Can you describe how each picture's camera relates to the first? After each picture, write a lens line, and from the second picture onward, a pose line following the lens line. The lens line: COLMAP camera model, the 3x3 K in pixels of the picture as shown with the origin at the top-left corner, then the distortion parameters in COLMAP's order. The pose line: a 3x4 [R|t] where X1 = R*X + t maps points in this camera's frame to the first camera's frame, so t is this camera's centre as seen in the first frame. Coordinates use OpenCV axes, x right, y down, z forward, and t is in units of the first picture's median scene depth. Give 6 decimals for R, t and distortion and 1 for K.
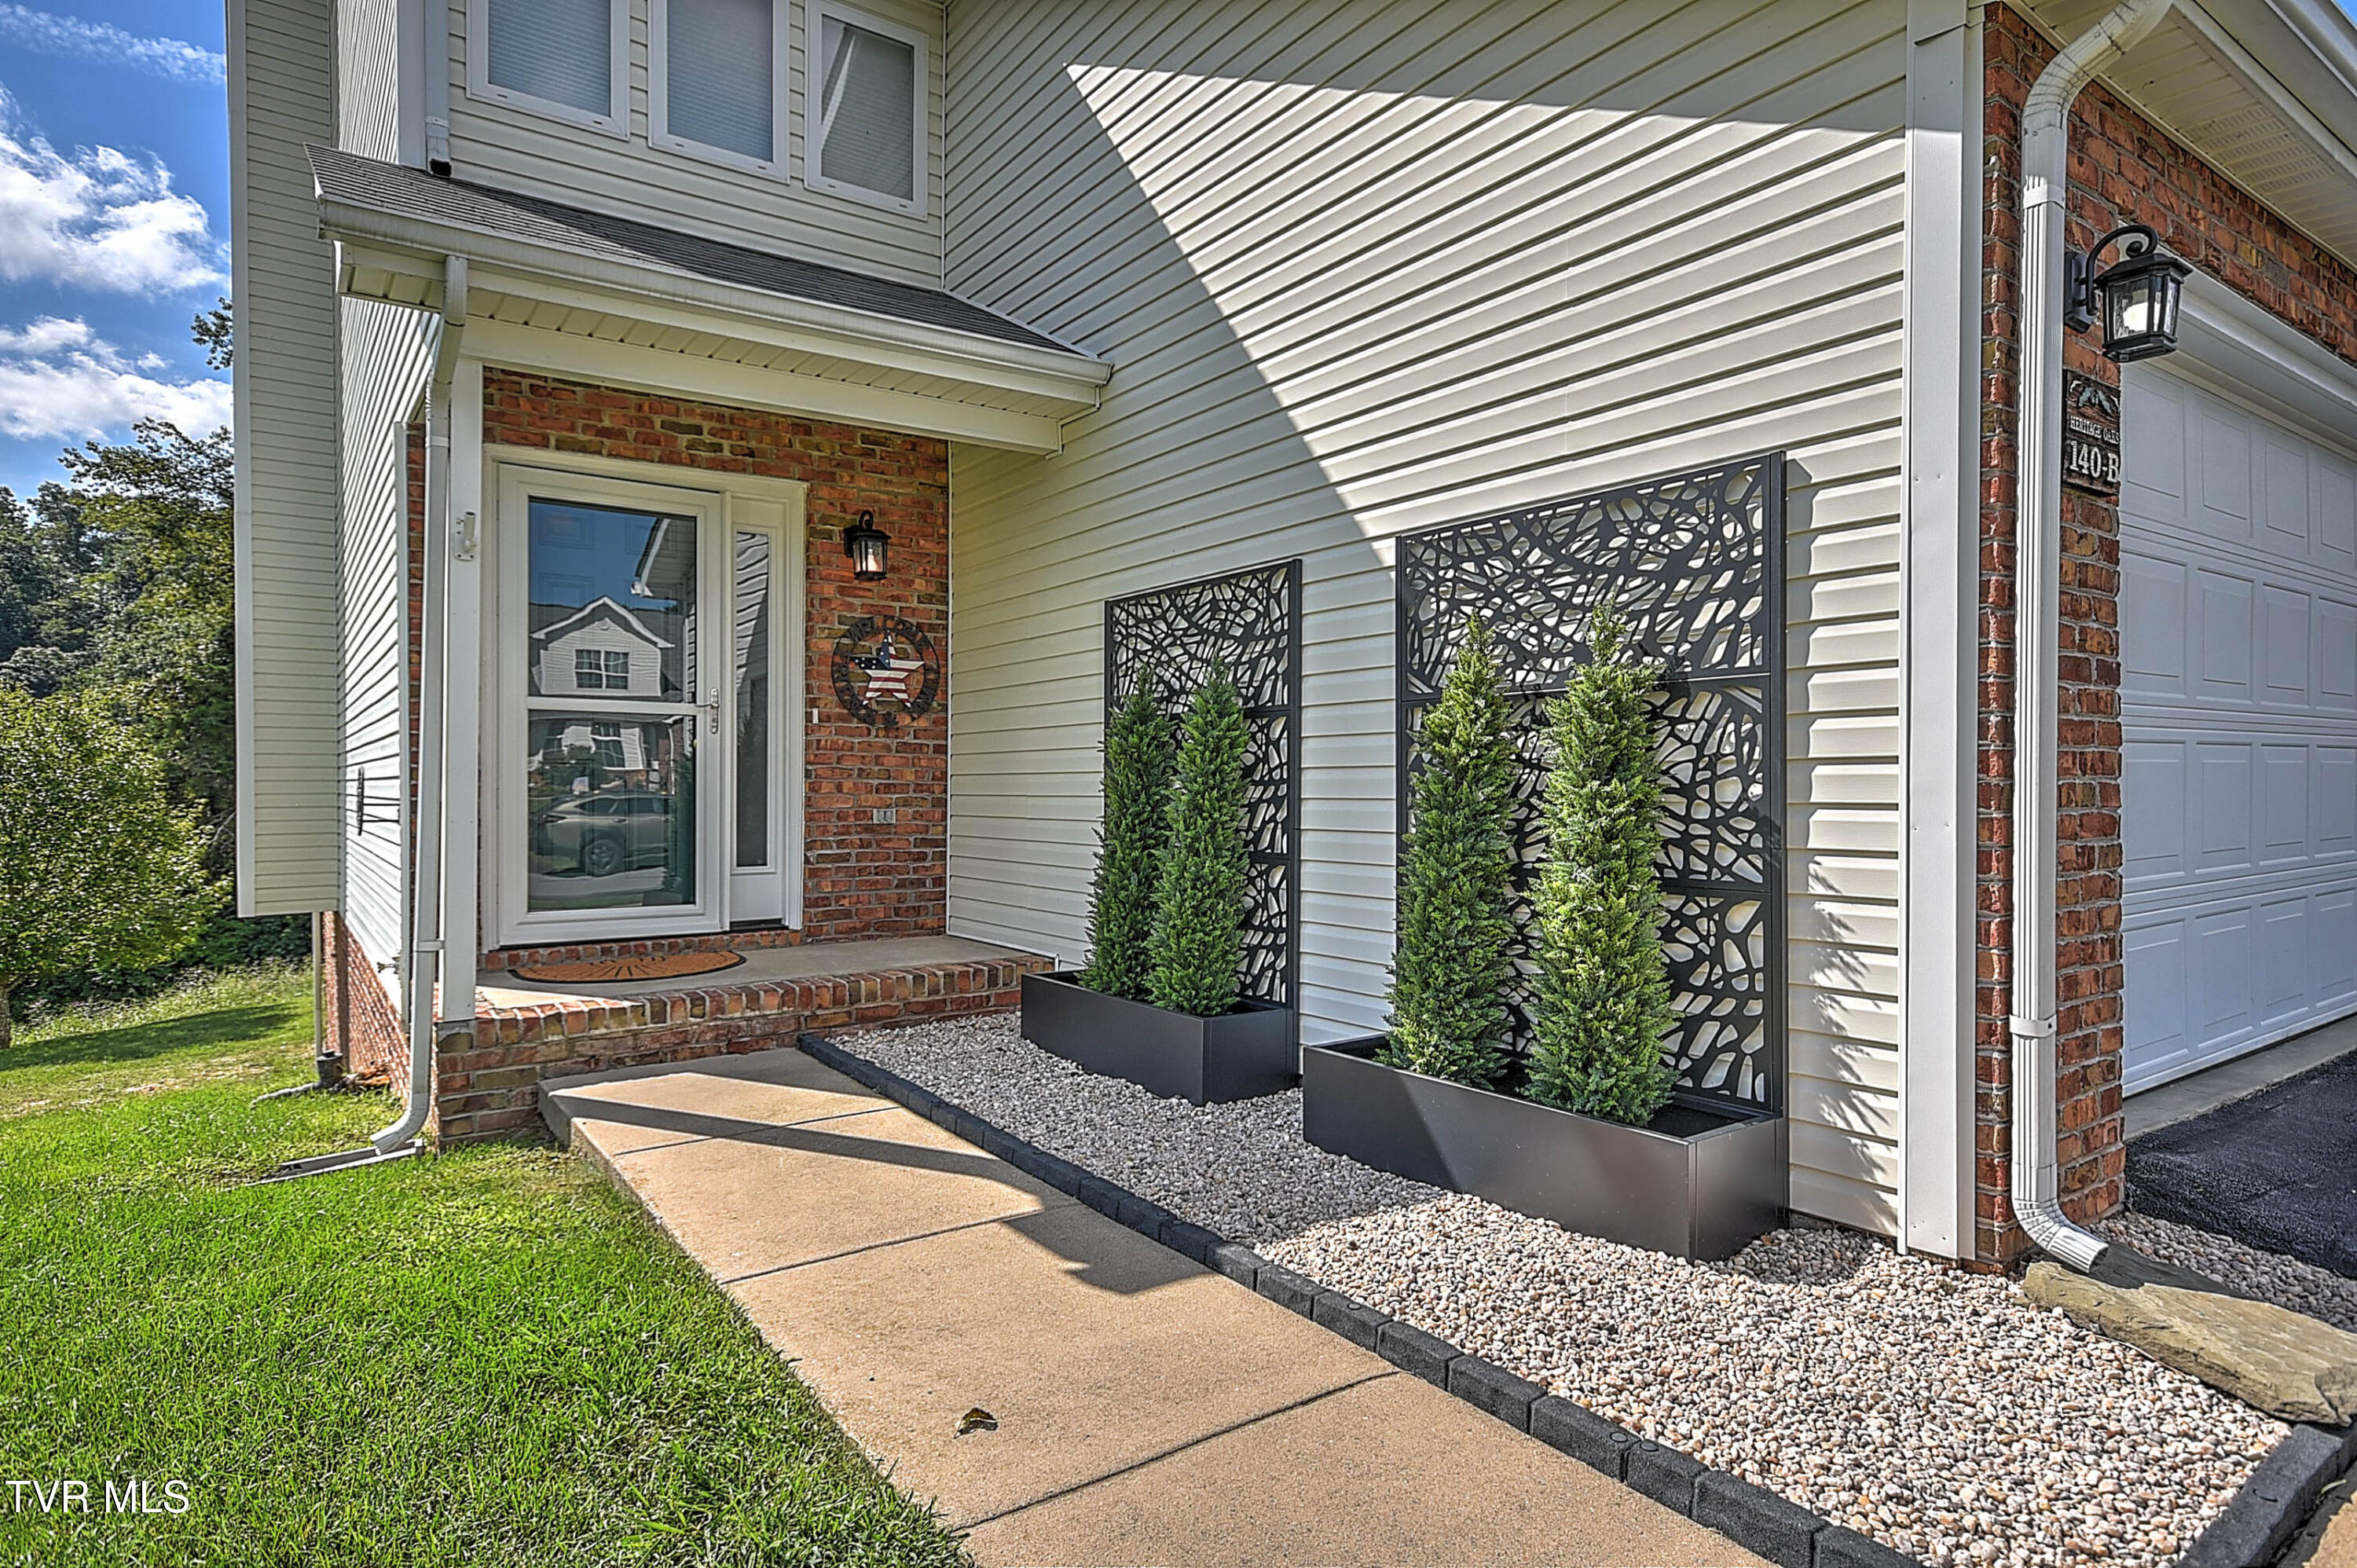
lens RADIAL K [[1275.0, 0, 1178.5], [0, 1275.0, 784.0], [0, 0, 1]] dist [0.018674, 0.000143]
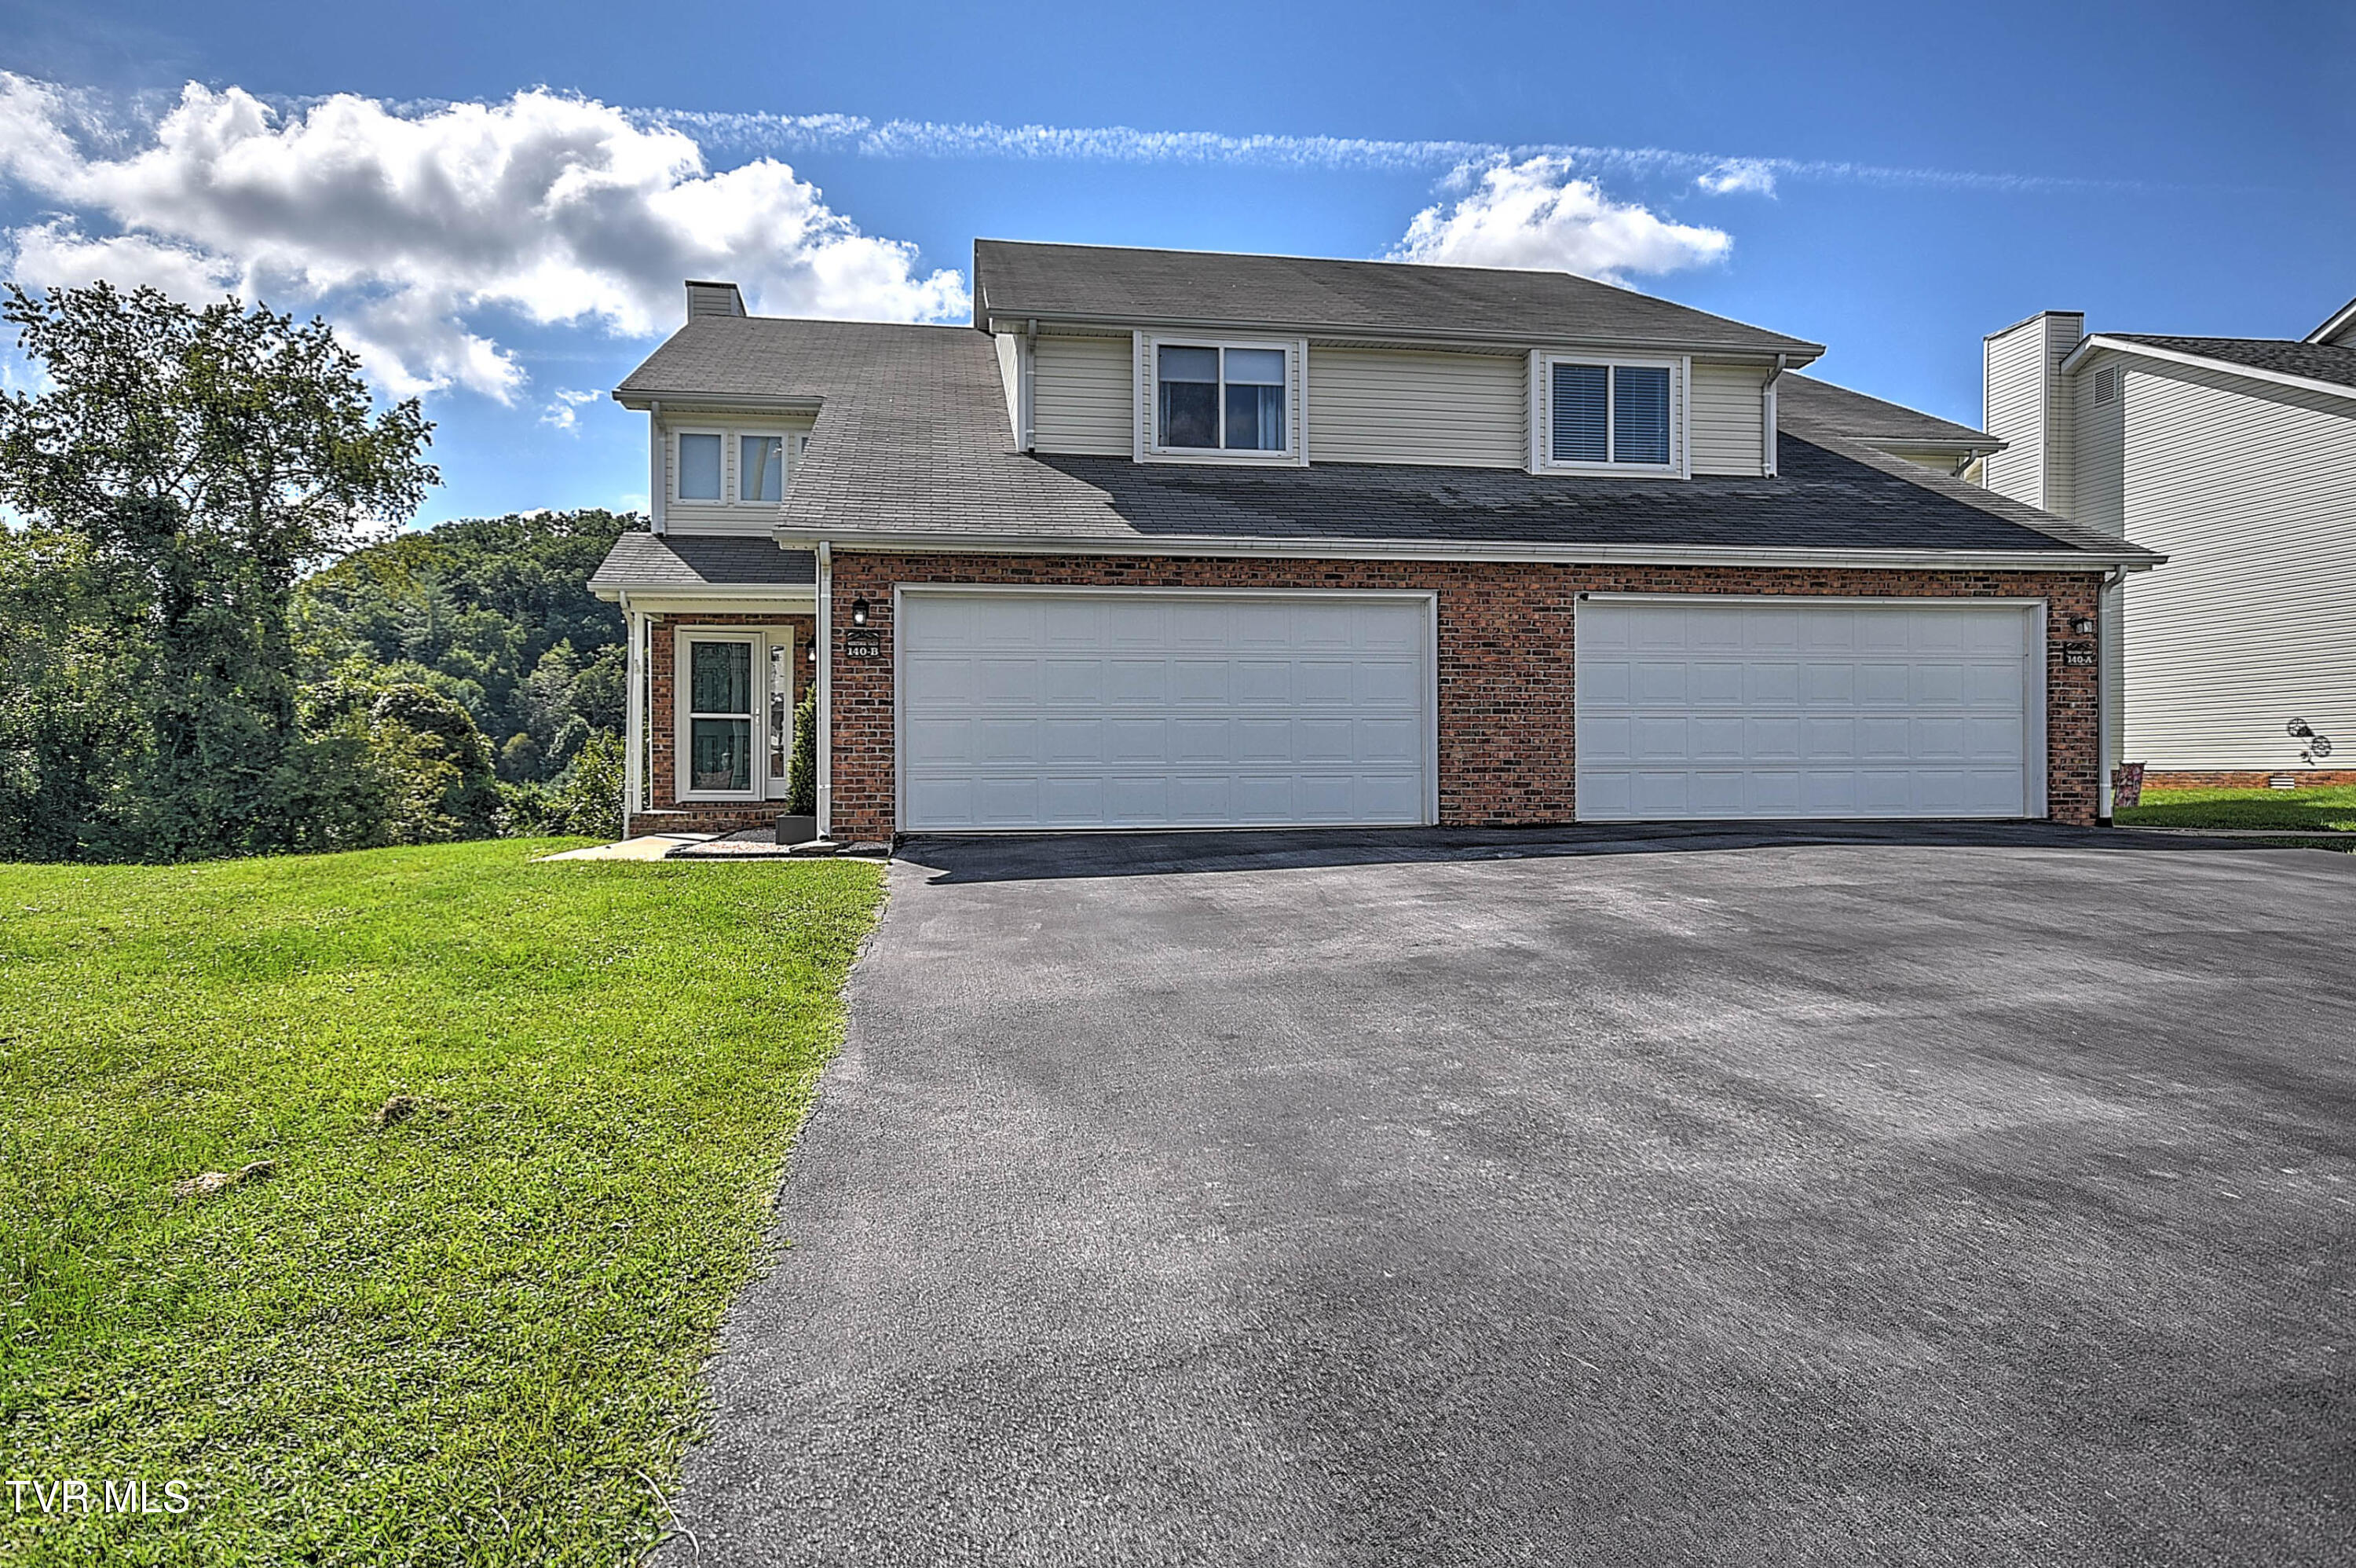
lens RADIAL K [[1346.0, 0, 1161.3], [0, 1346.0, 786.3], [0, 0, 1]] dist [0.032035, 0.000650]
pose [[0.898293, 0.003464, -0.439383, 1.760928], [-0.001488, 0.999987, 0.004841, 0.078271], [0.439394, -0.003695, 0.898287, -1.230969]]
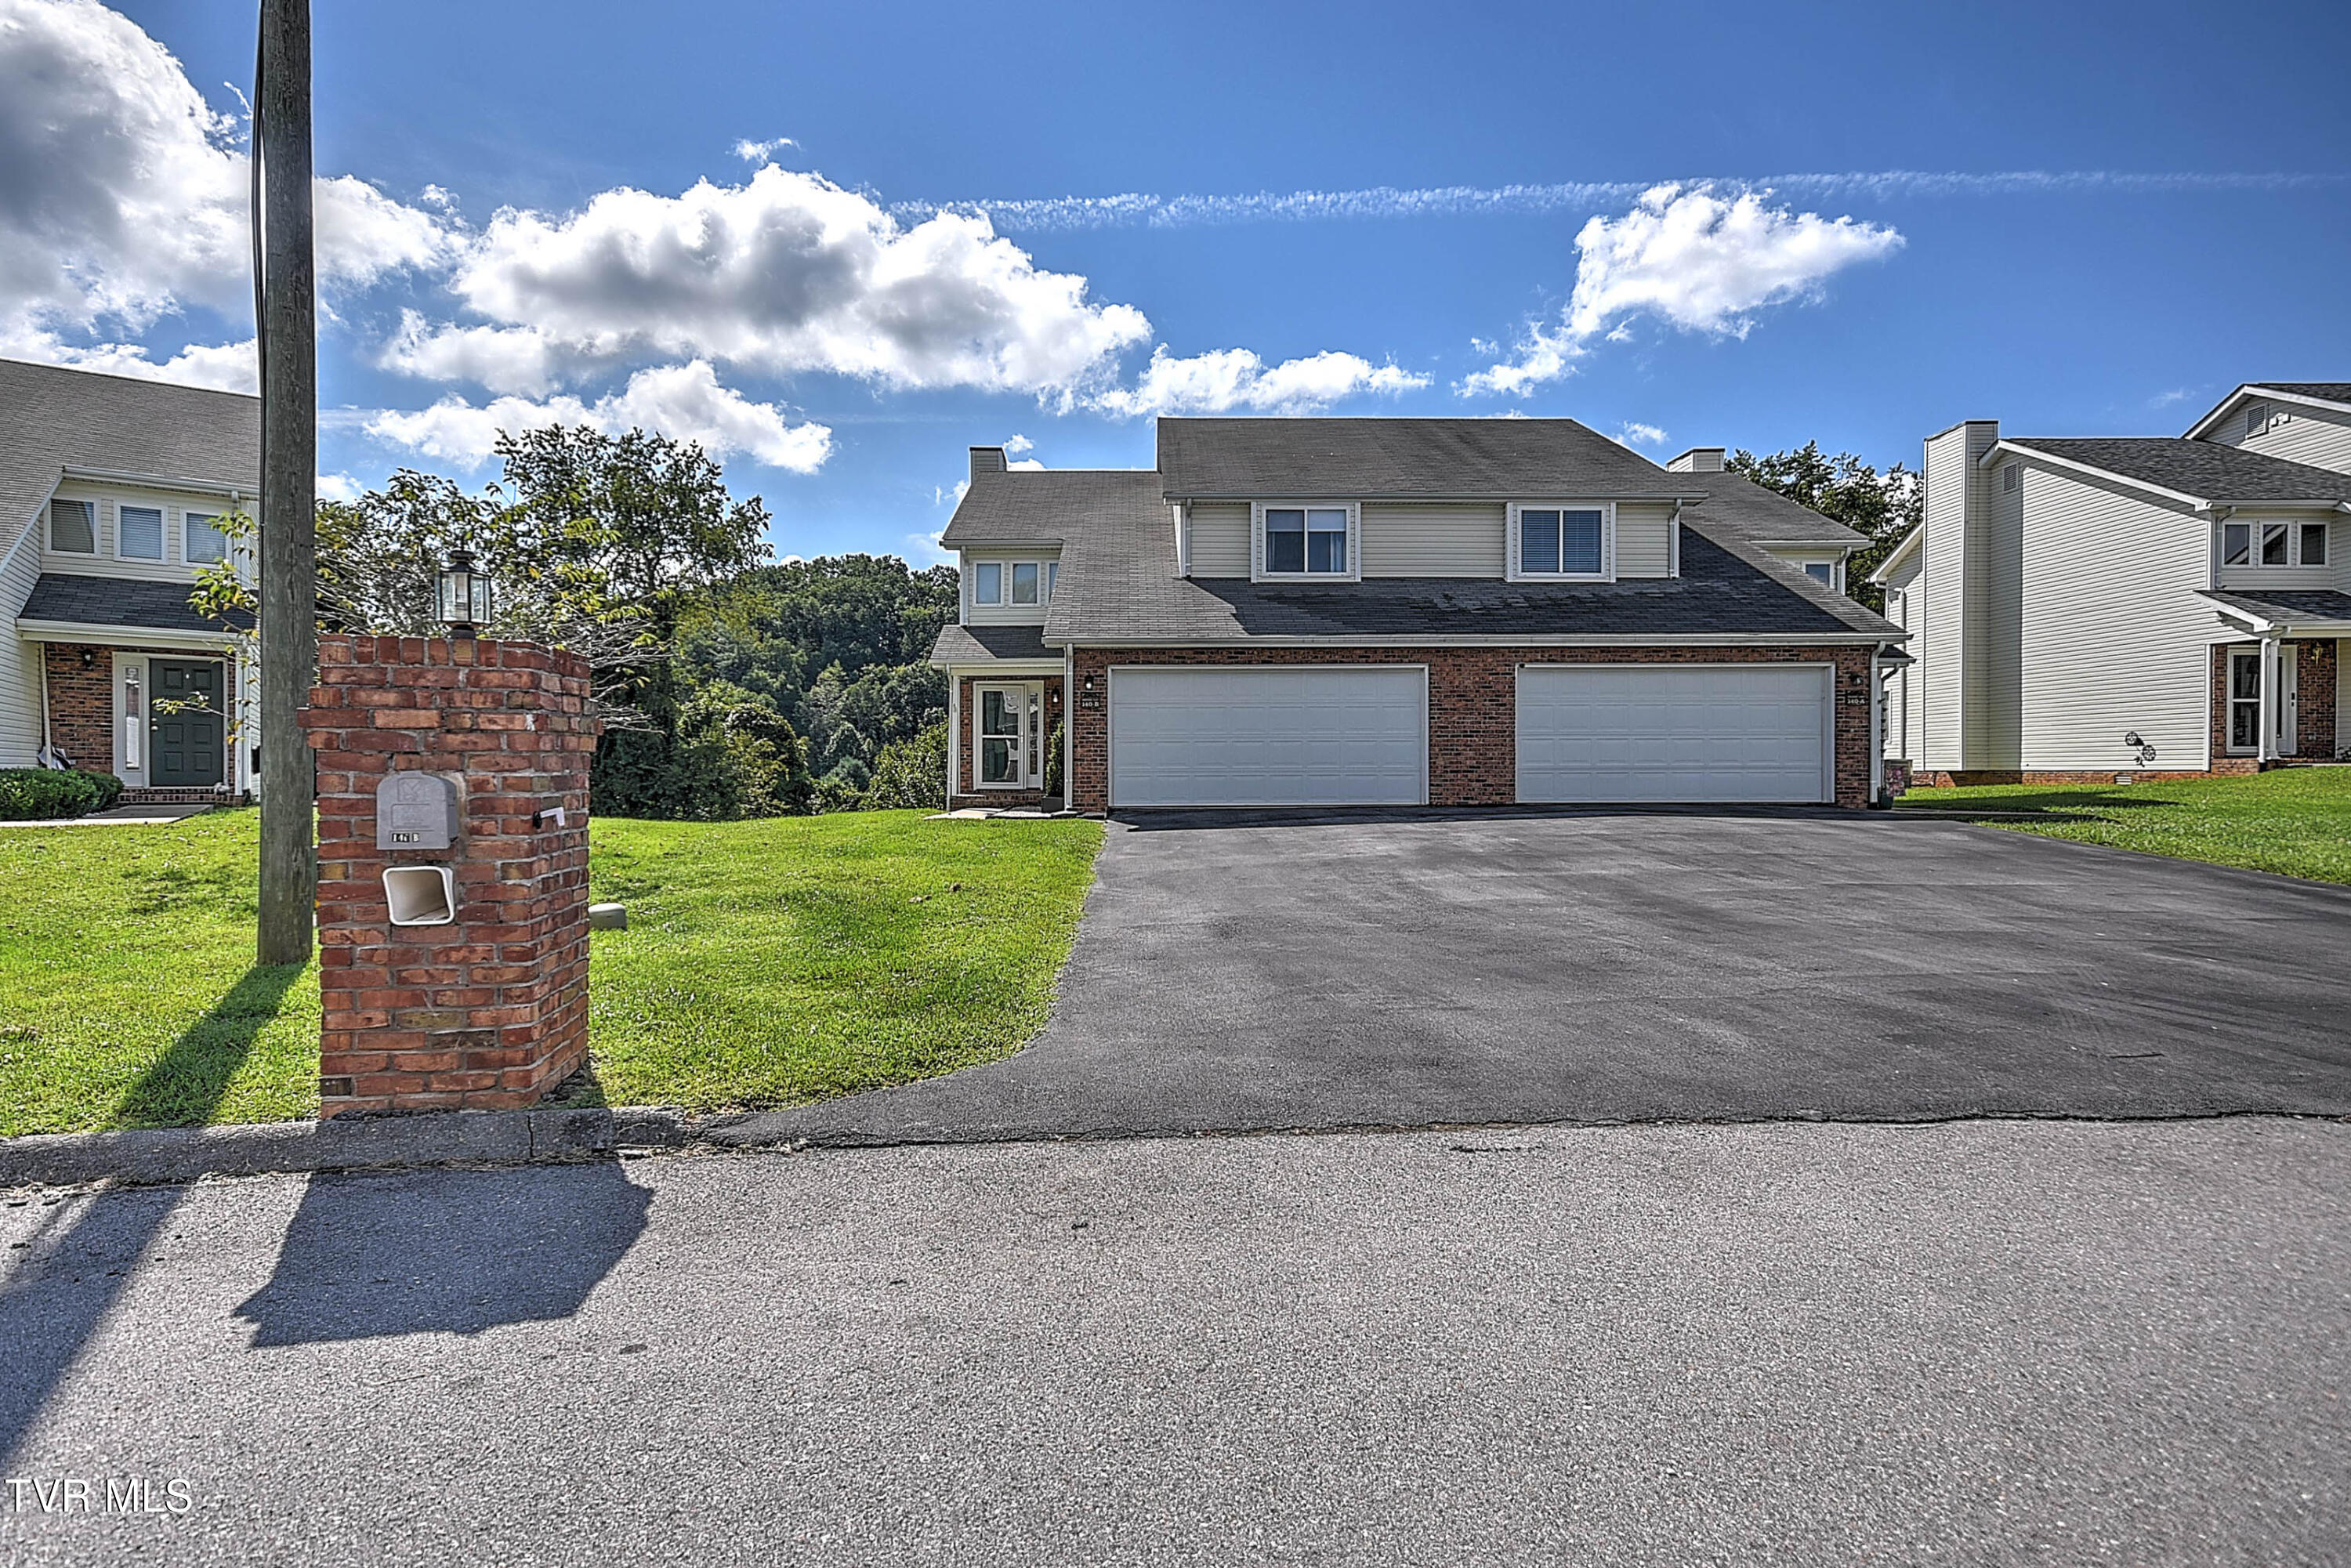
lens RADIAL K [[1160.4, 0, 1160.8], [0, 1160.4, 785.8], [0, 0, 1]] dist [0.022312, -0.000346]
pose [[0.828666, 0.008538, -0.559678, 2.404678], [-0.003388, 0.999942, 0.010238, 0.070195], [0.559732, -0.006588, 0.828647, -2.135230]]
